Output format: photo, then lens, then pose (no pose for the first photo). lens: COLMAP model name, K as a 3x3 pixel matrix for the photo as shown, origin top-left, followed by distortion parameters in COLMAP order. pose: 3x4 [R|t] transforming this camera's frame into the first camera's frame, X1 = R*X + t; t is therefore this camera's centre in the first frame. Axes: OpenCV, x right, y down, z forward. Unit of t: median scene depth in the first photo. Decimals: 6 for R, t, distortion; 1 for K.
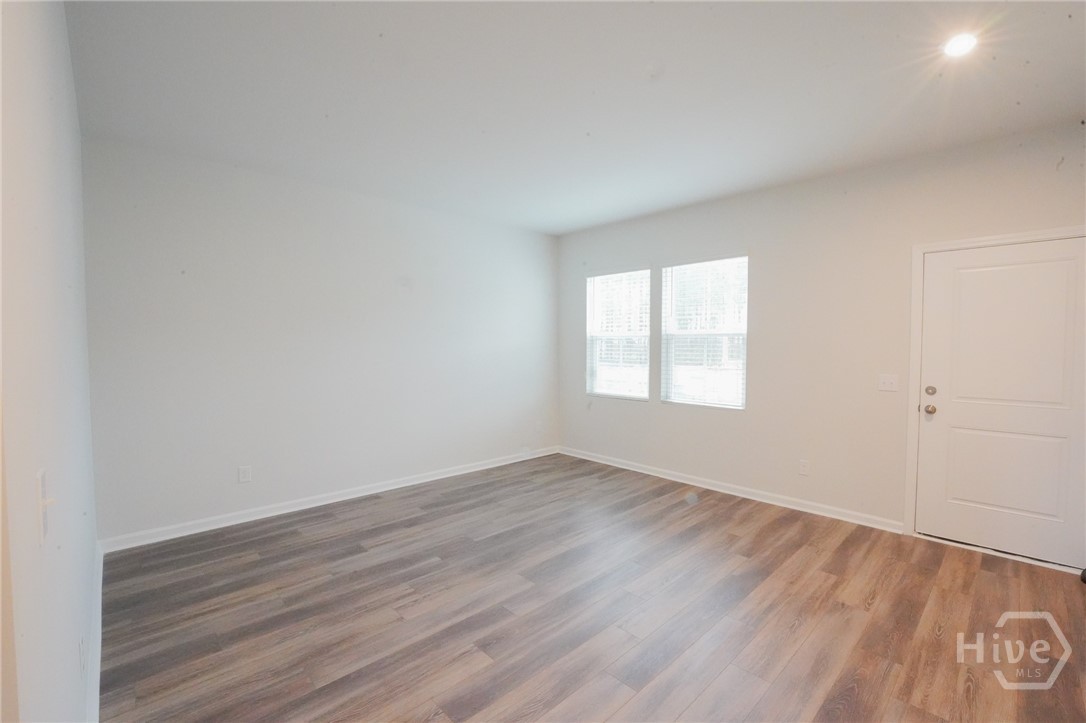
lens RADIAL K [[465.2, 0, 543.0], [0, 465.2, 361.5], [0, 0, 1]] dist [-0.030318, 0.004673]
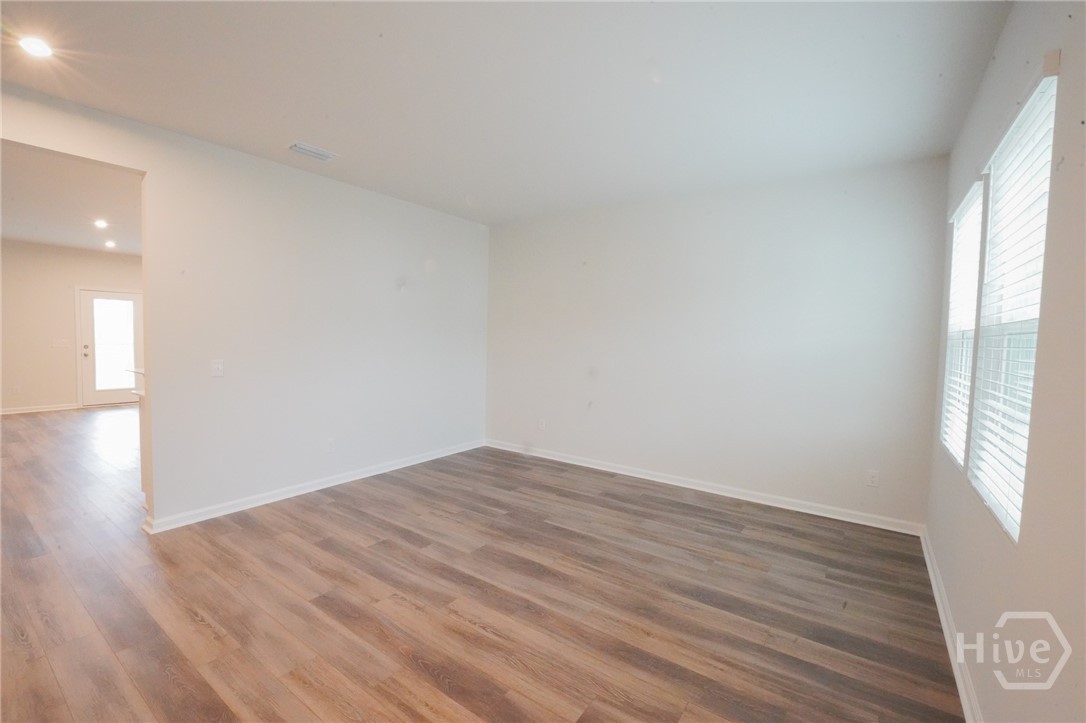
lens RADIAL K [[465.2, 0, 543.0], [0, 465.2, 361.5], [0, 0, 1]] dist [-0.030318, 0.004673]
pose [[0.196201, 0.059345, -0.978766, 0.829405], [-0.064825, 0.996768, 0.047442, -0.029201], [0.978419, 0.054140, 0.199414, 0.719252]]
